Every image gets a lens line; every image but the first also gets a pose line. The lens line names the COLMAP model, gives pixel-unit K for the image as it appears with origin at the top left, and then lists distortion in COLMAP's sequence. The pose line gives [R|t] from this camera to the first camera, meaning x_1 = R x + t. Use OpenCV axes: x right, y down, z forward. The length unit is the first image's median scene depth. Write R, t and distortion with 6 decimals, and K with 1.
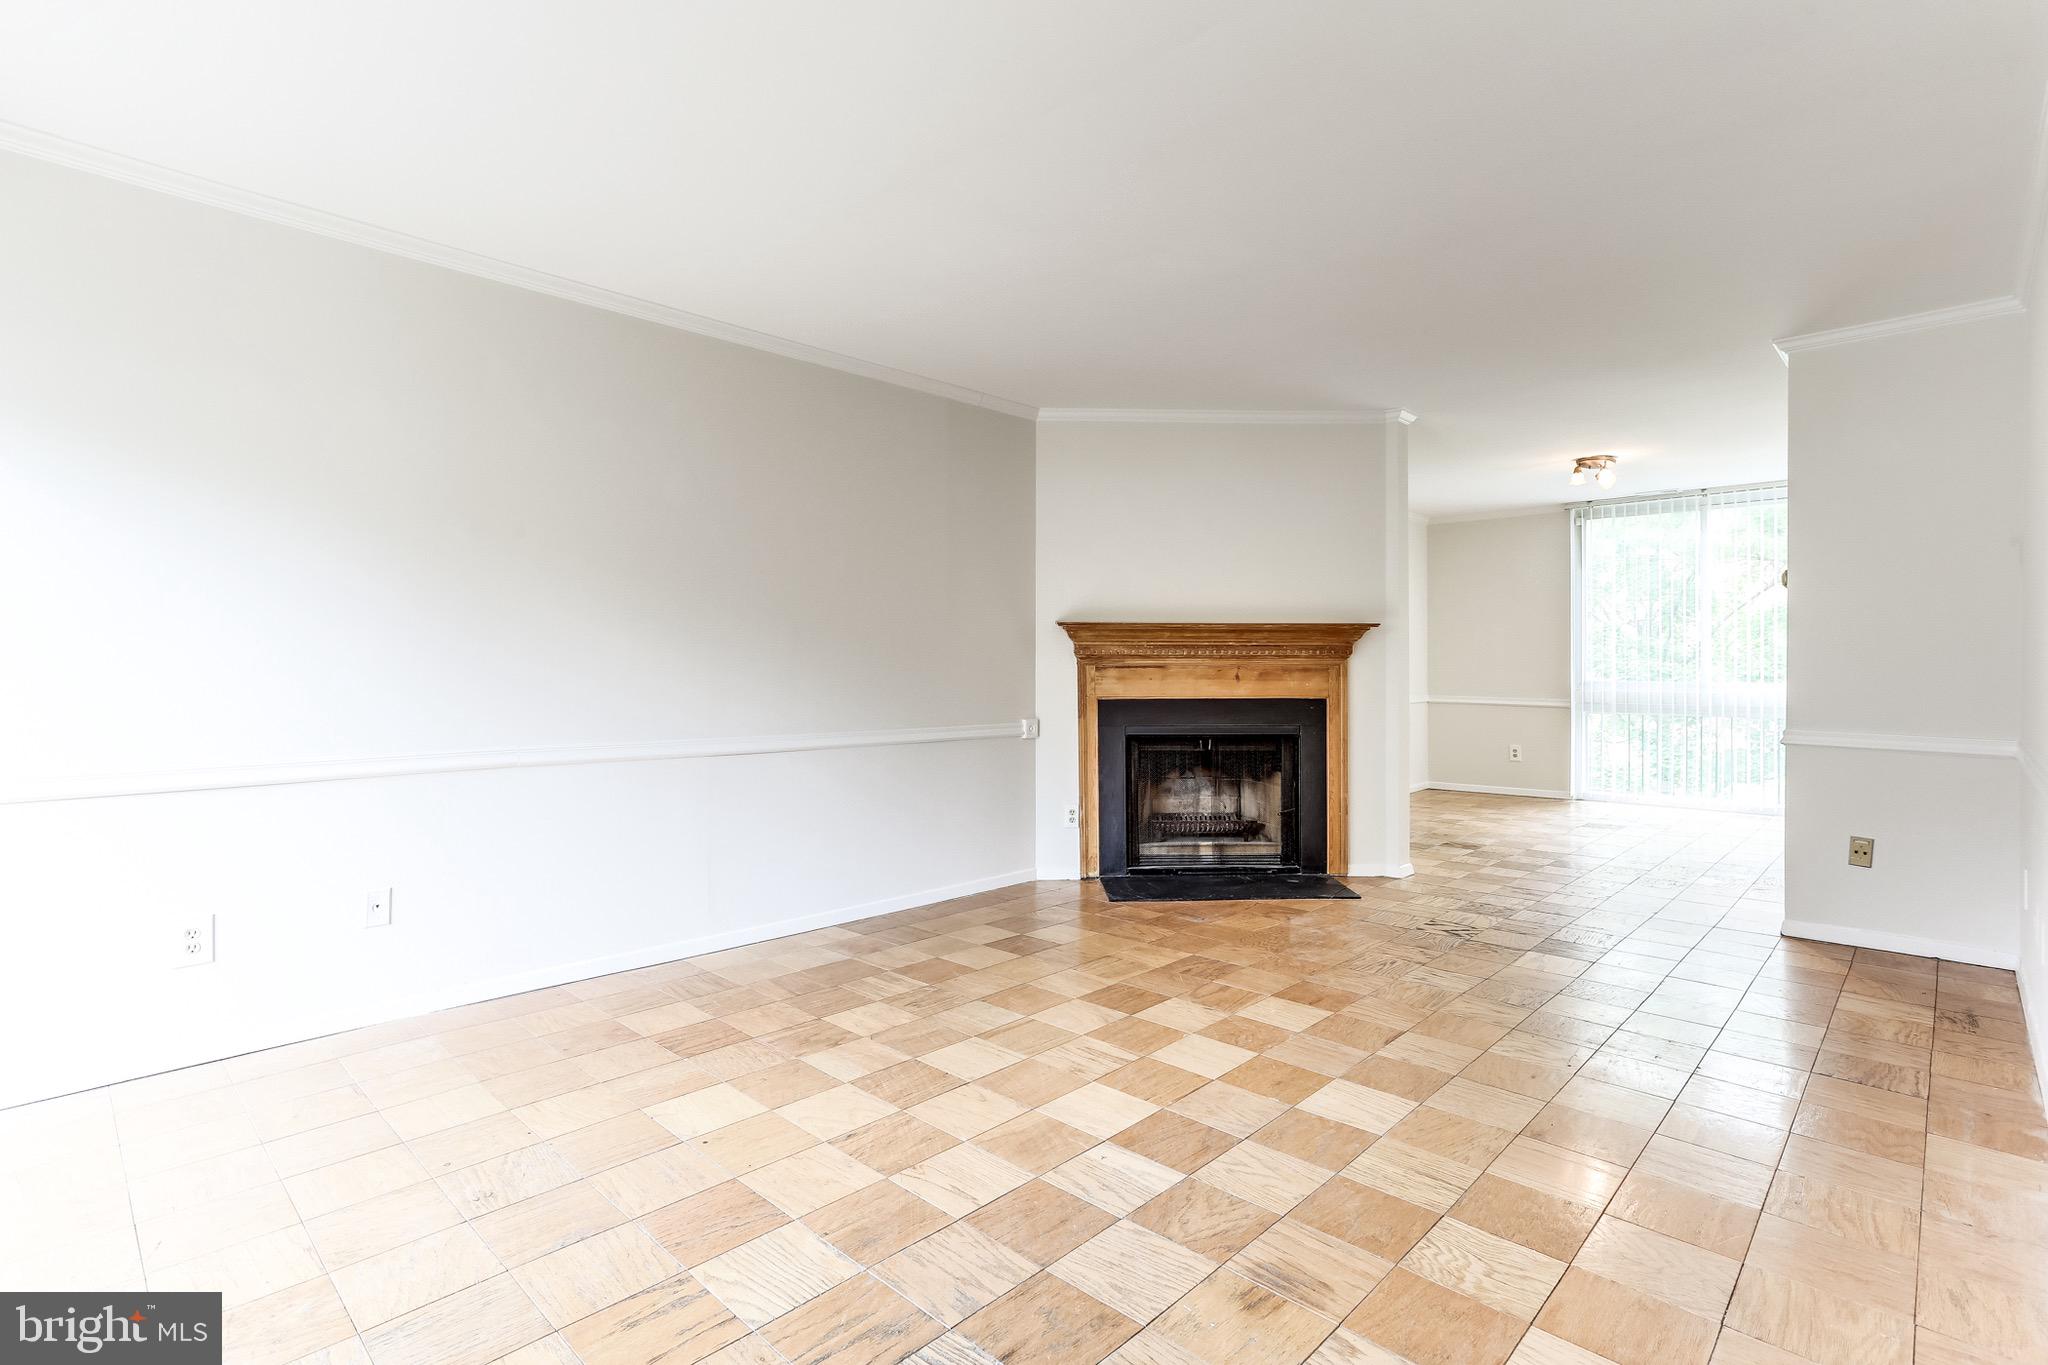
lens RADIAL K [[985.2, 0, 1021.4], [0, 985.2, 685.4], [0, 0, 1]] dist [-0.039769, 0.026045]
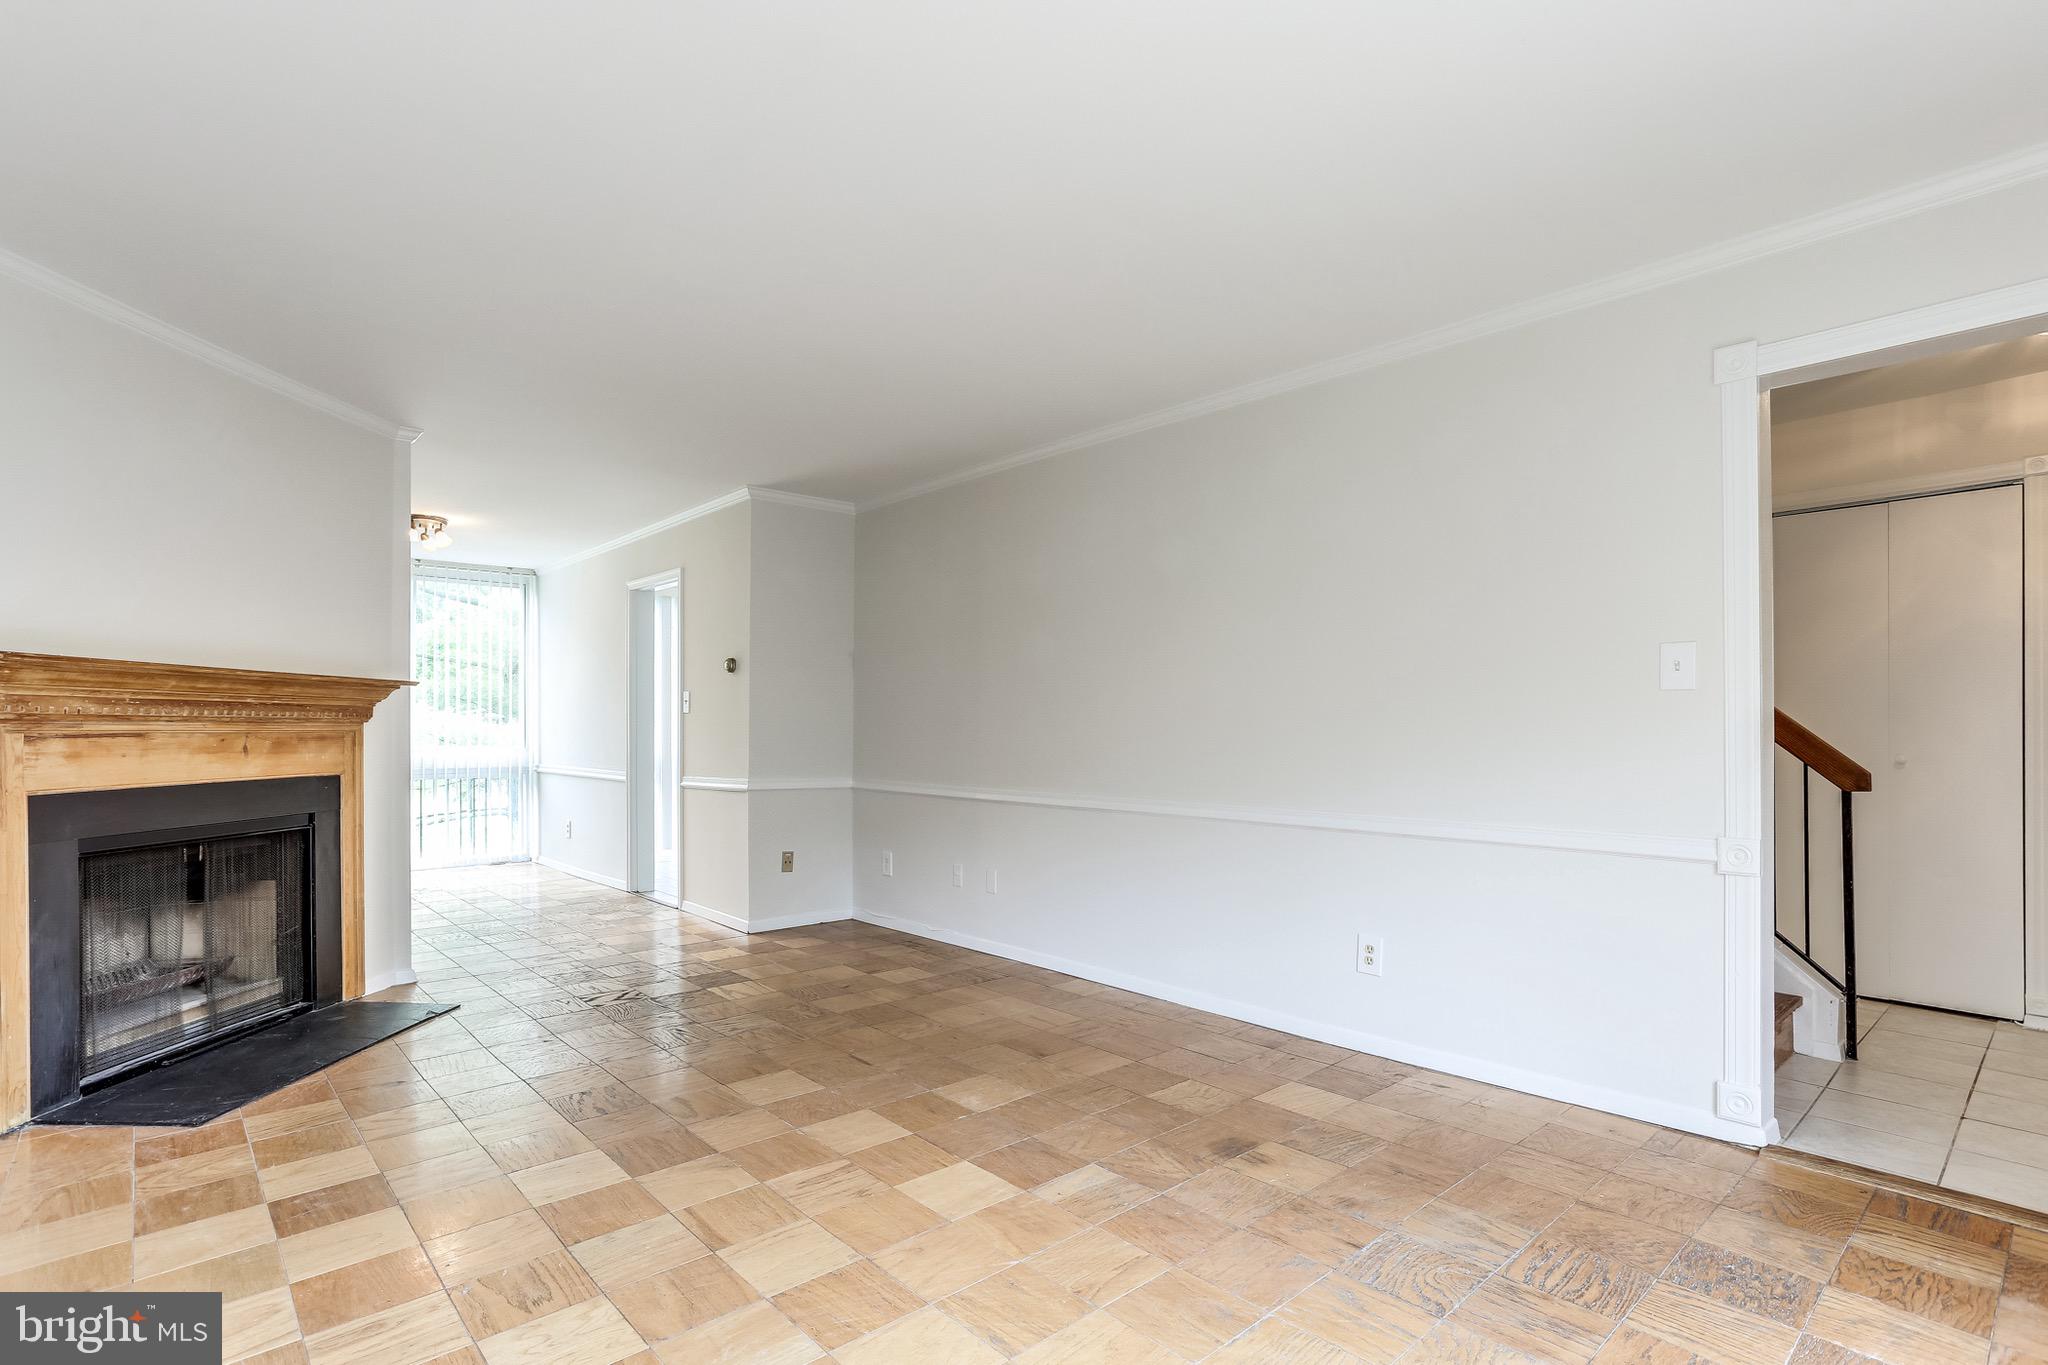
lens RADIAL K [[985.2, 0, 1021.4], [0, 985.2, 685.4], [0, 0, 1]] dist [-0.039769, 0.026045]
pose [[0.080738, 0.045716, 0.995686, -0.424402], [0.023376, 0.998586, -0.047745, -0.008045], [-0.996461, 0.027130, 0.079555, 0.400292]]
